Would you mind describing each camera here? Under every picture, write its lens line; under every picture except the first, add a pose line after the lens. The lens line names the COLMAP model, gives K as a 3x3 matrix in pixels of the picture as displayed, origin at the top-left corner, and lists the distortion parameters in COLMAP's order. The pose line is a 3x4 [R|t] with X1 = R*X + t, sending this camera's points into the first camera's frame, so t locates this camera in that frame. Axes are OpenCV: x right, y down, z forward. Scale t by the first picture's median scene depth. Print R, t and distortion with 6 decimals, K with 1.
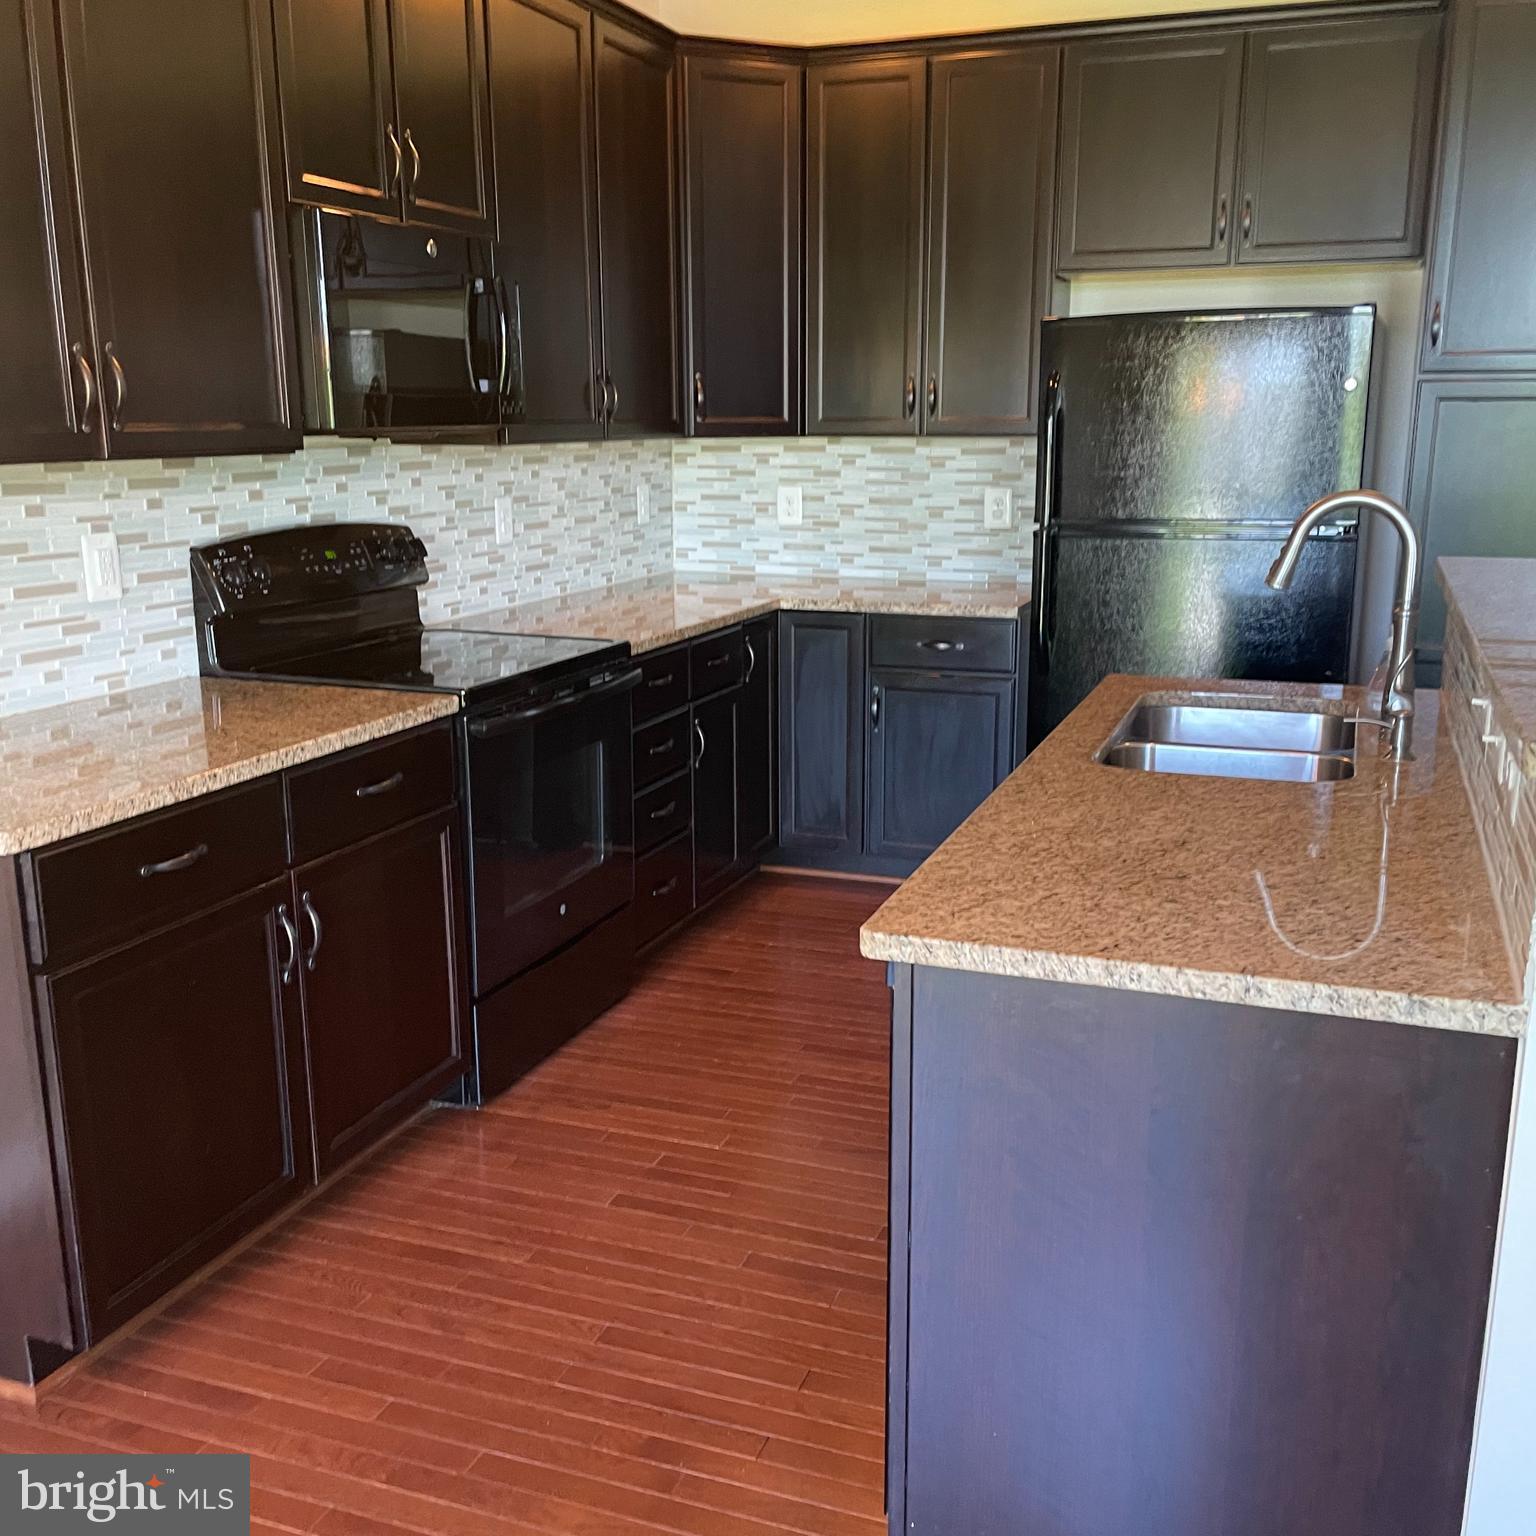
lens RADIAL K [[1557.2, 0, 768.0], [0, 1557.2, 768.0], [0, 0, 1]] dist [0.123581, -0.178622]
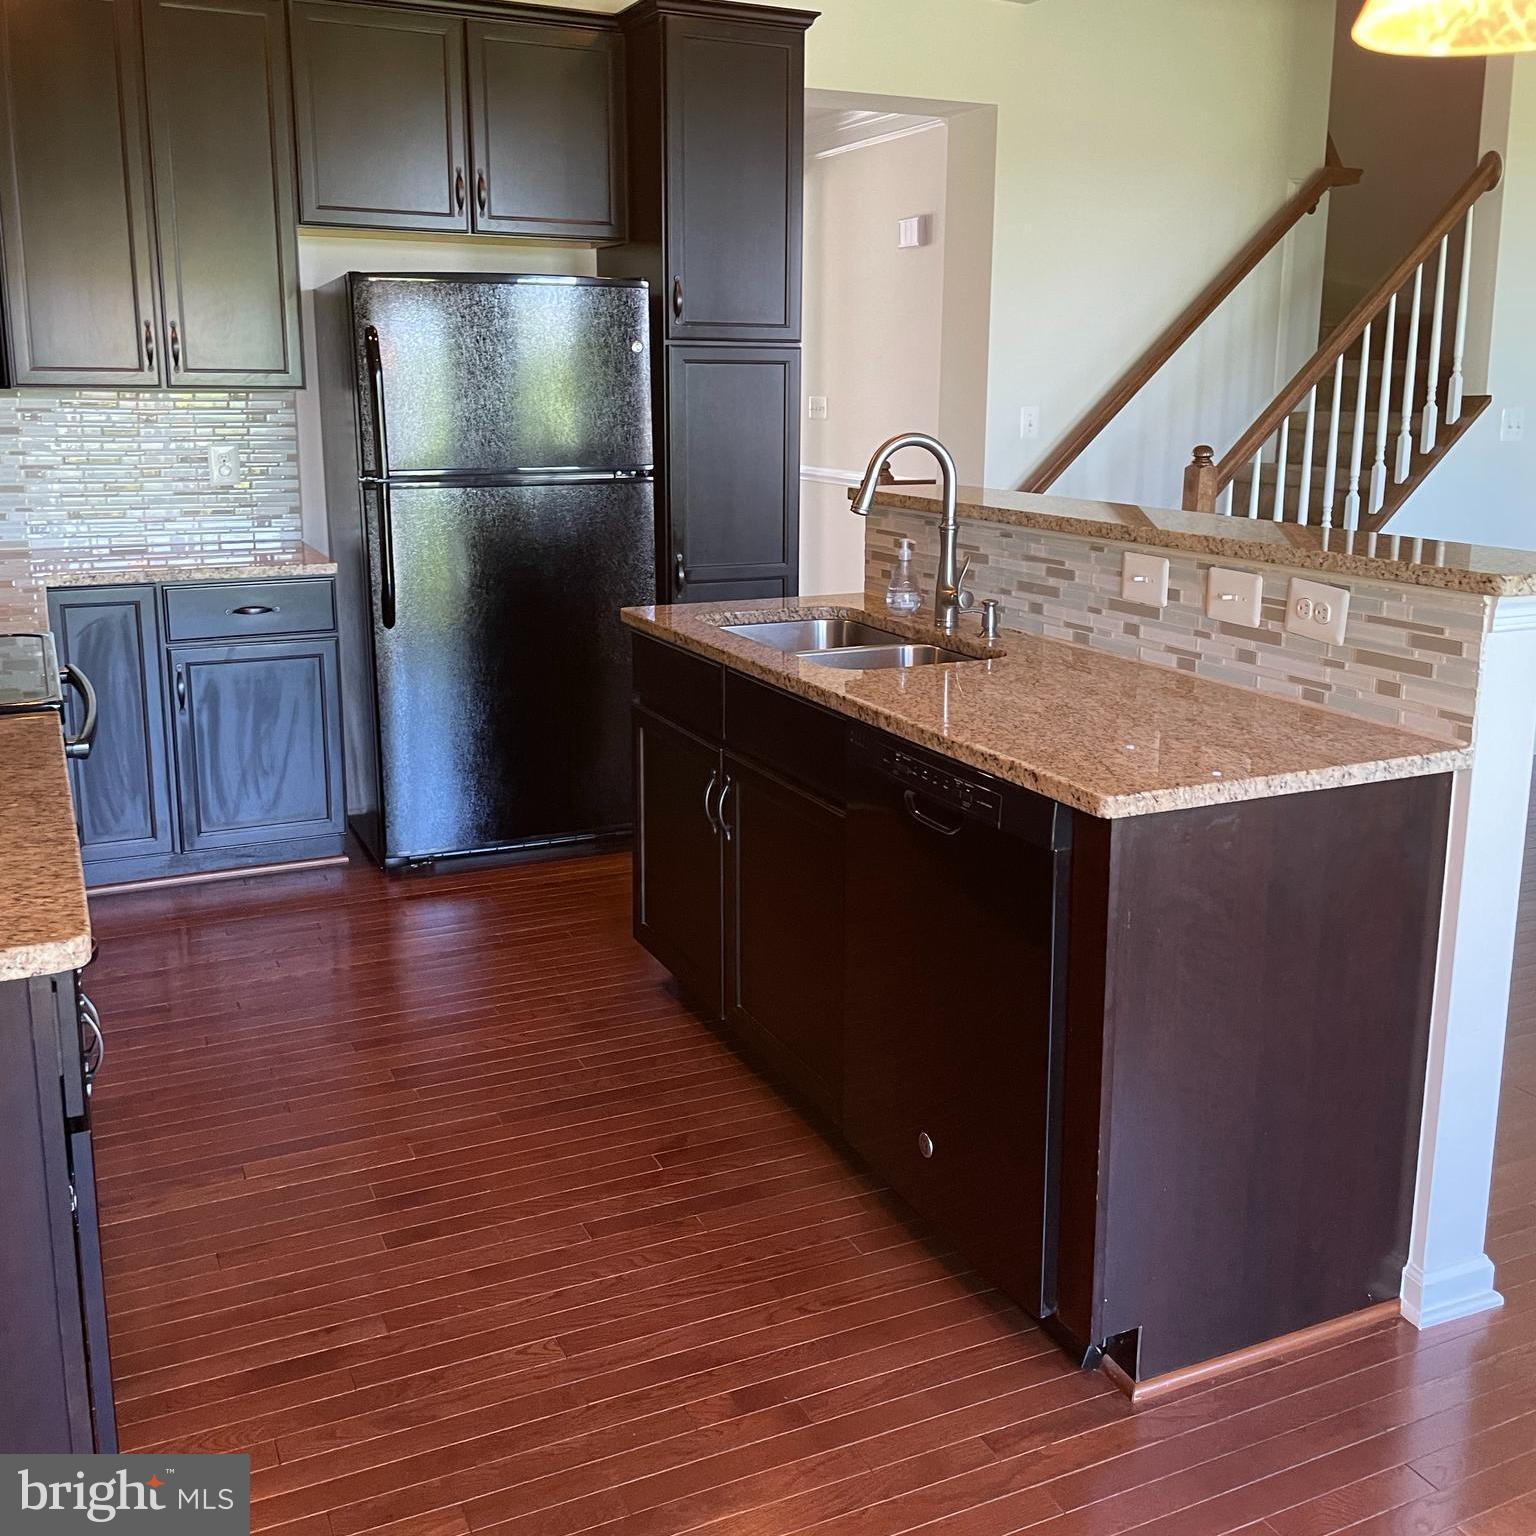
lens RADIAL K [[1561.4, 0, 769.6], [0, 1561.4, 687.8], [0, 0, 1]] dist [0.055647, -0.021891]
pose [[0.698041, -0.133336, 0.703534, -0.949930], [0.152094, 0.987700, 0.036285, -0.058305], [-0.699719, 0.081675, 0.709734, 0.349059]]
